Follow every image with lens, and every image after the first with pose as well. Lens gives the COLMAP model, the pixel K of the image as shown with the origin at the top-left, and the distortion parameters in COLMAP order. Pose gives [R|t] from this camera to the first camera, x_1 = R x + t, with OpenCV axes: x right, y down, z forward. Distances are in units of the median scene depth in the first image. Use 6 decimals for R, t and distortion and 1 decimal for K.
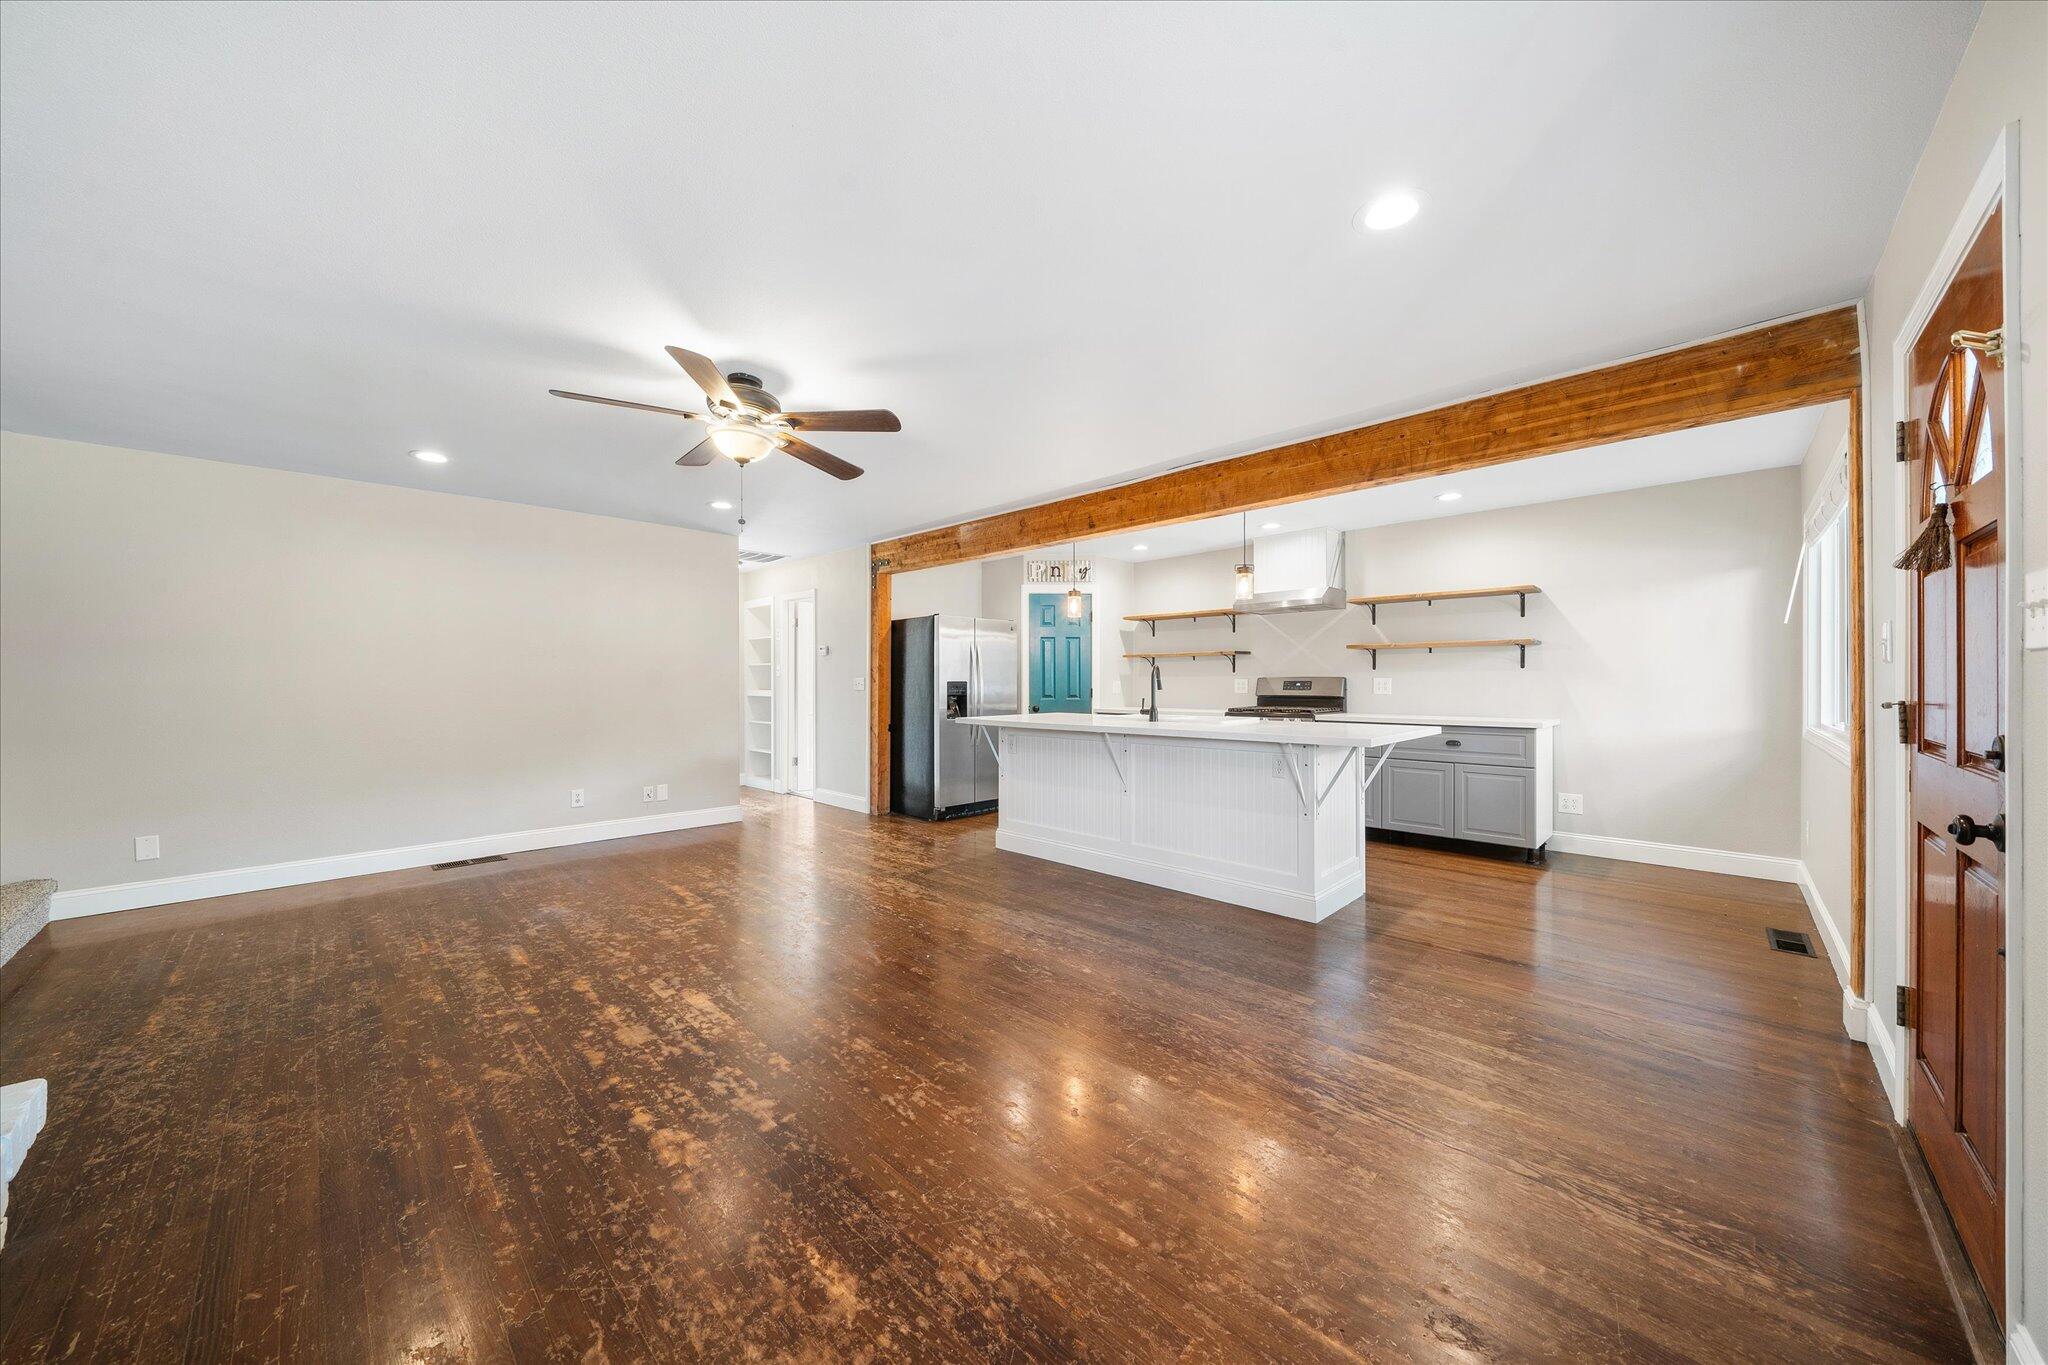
lens RADIAL K [[698.9, 0, 1031.0], [0, 698.9, 682.4], [0, 0, 1]] dist [-0.005900, 0.000194]
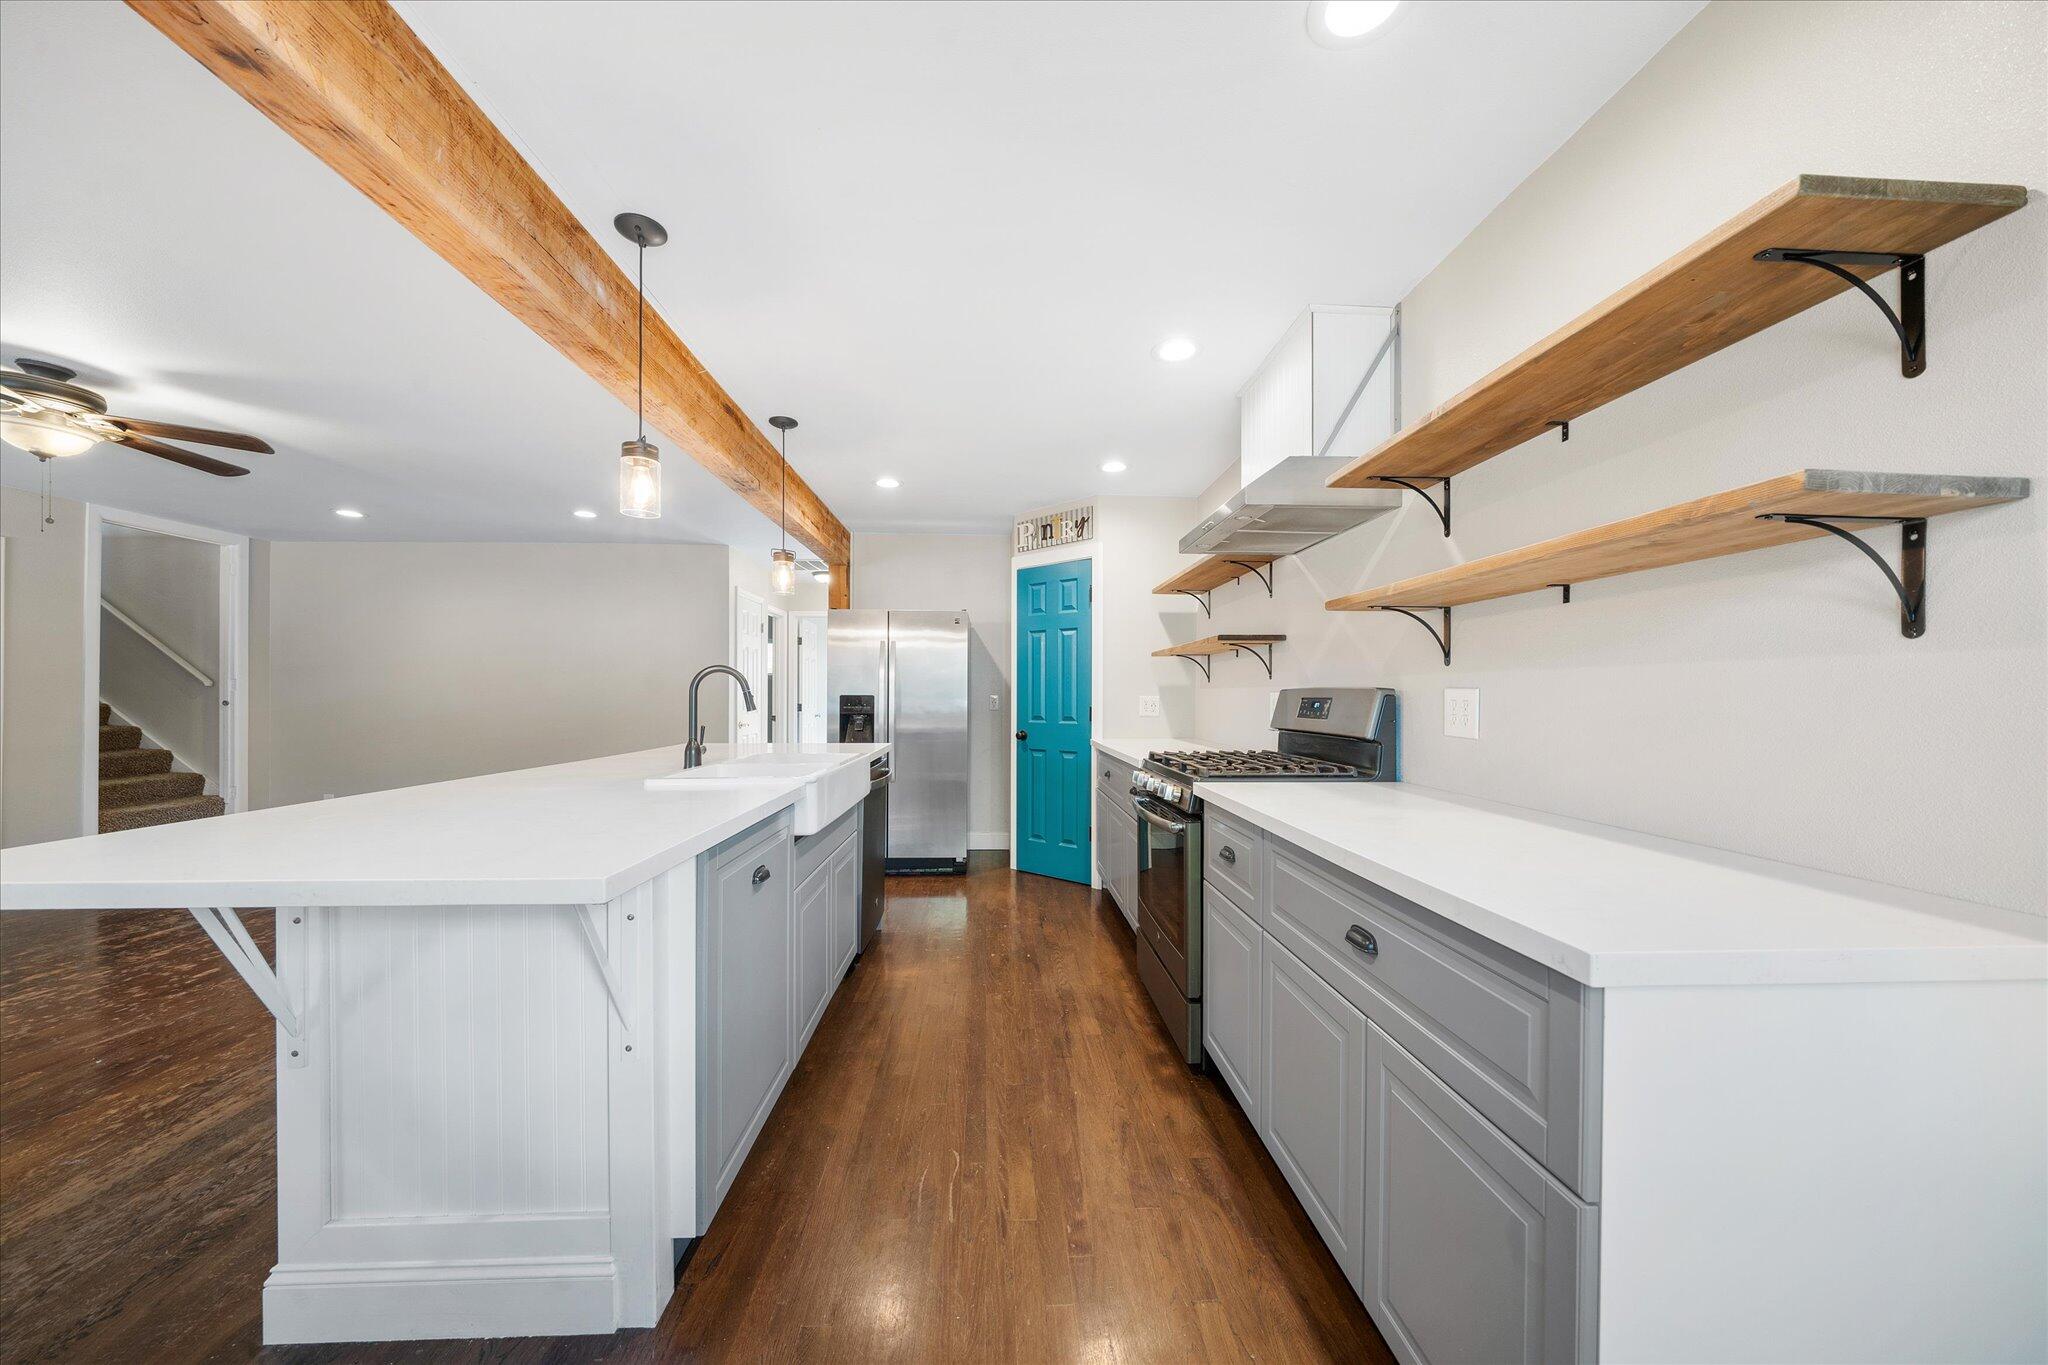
lens RADIAL K [[698.9, 0, 1025.2], [0, 698.9, 691.8], [0, 0, 1]] dist [-0.005900, 0.000194]
pose [[0.735112, 0.000650, -0.677946, 0.843393], [-0.004758, 0.999980, -0.004201, -0.003619], [0.677929, 0.006314, 0.735100, 0.879751]]
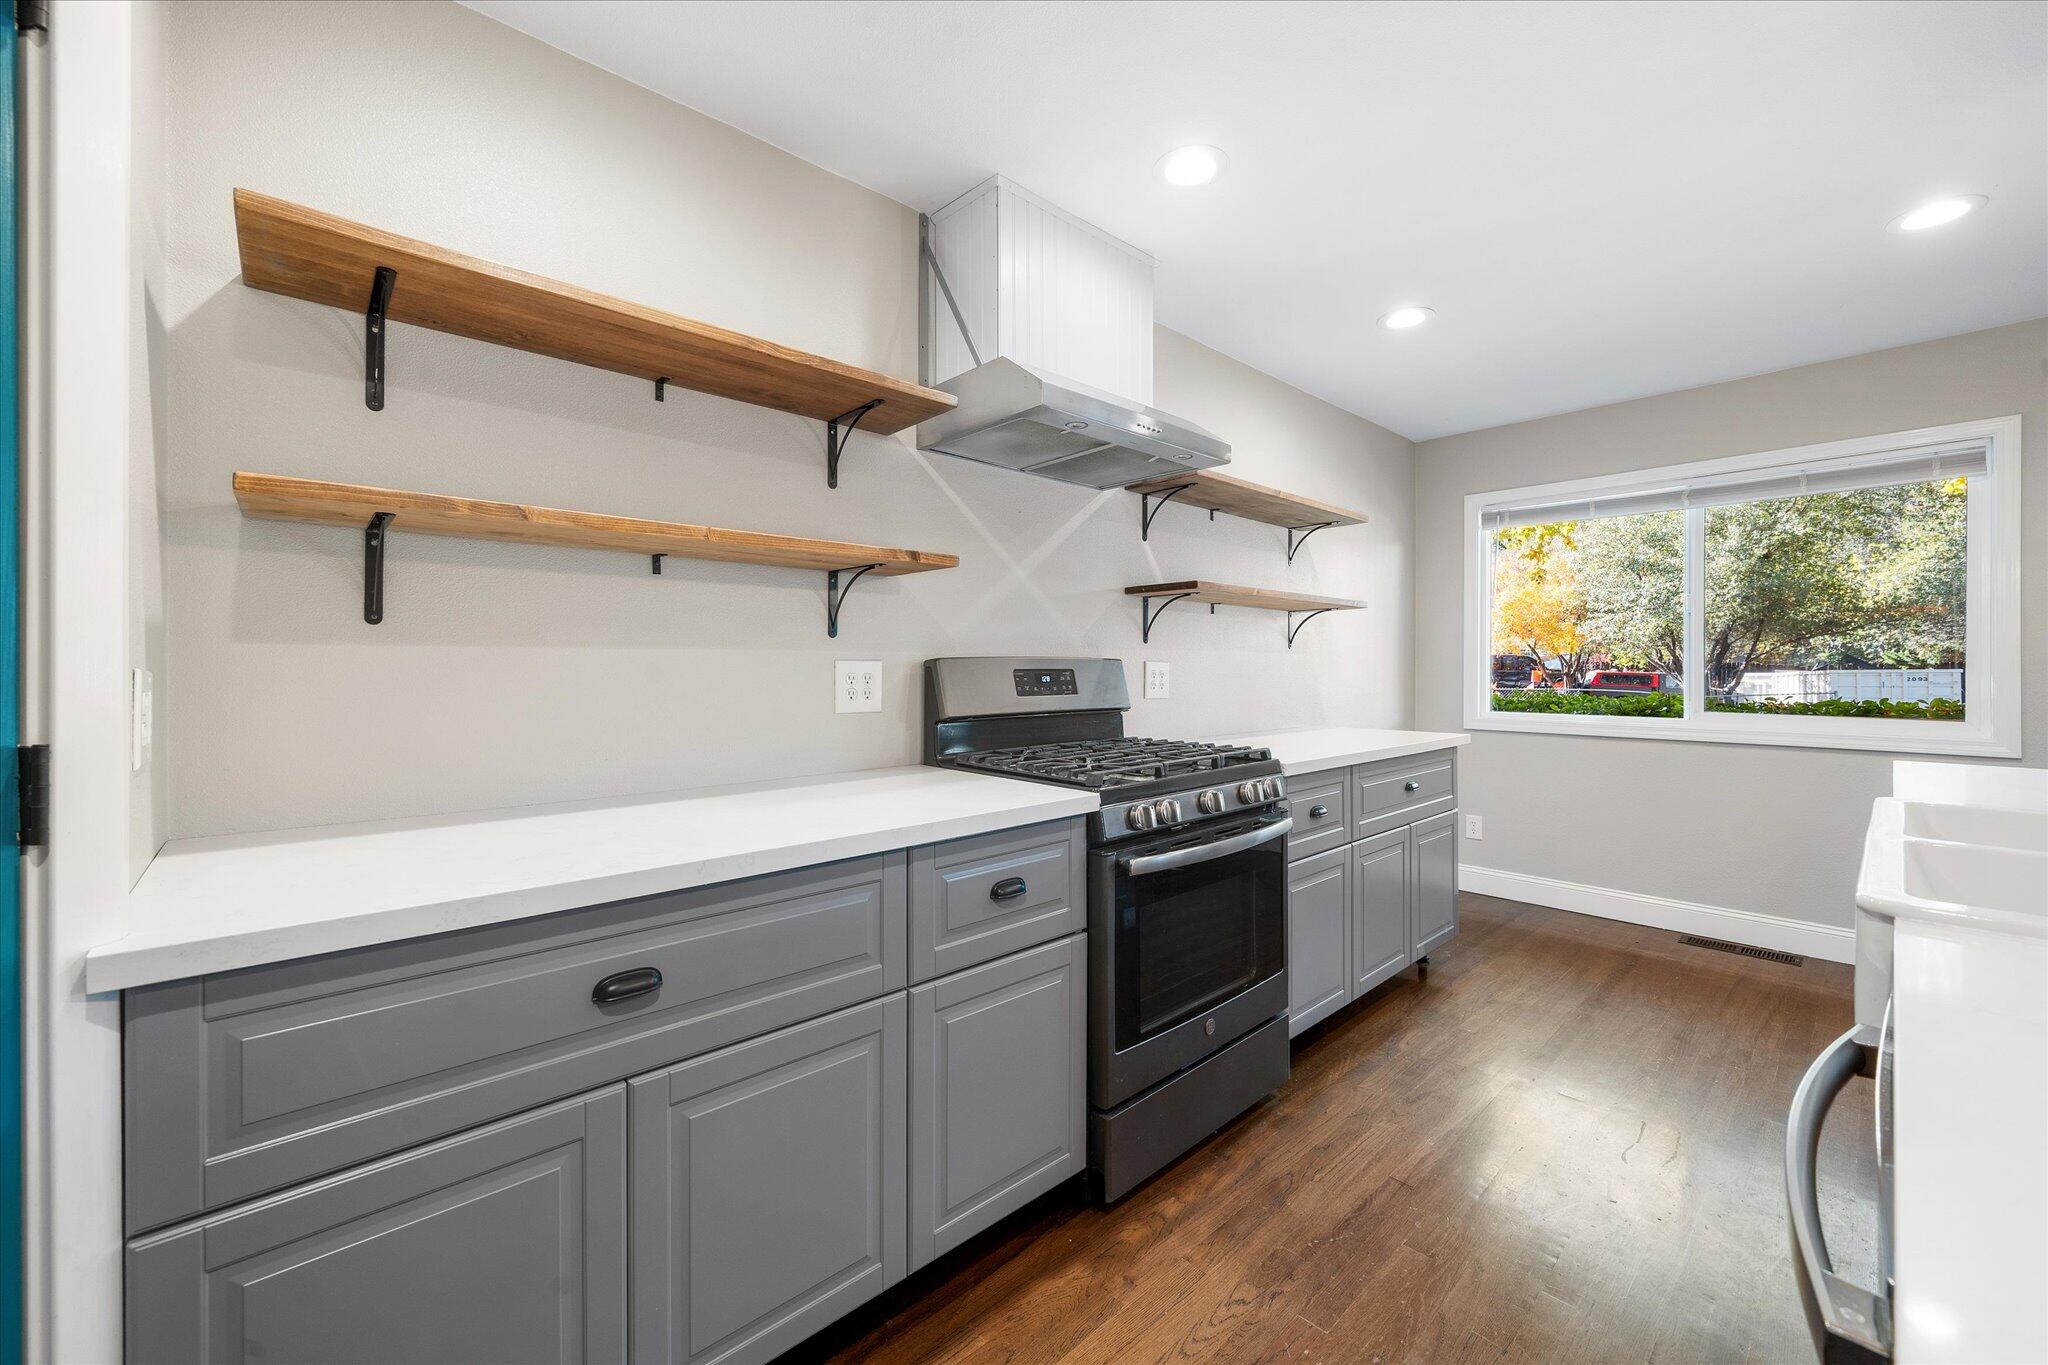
lens RADIAL K [[770.8, 0, 1014.7], [0, 770.8, 680.7], [0, 0, 1]] dist [-0.003224, 0.000155]
pose [[0.073259, -0.014026, 0.997214, -0.004318], [0.002233, 0.999901, 0.013900, -0.002022], [-0.997310, 0.001208, 0.073283, 1.537678]]
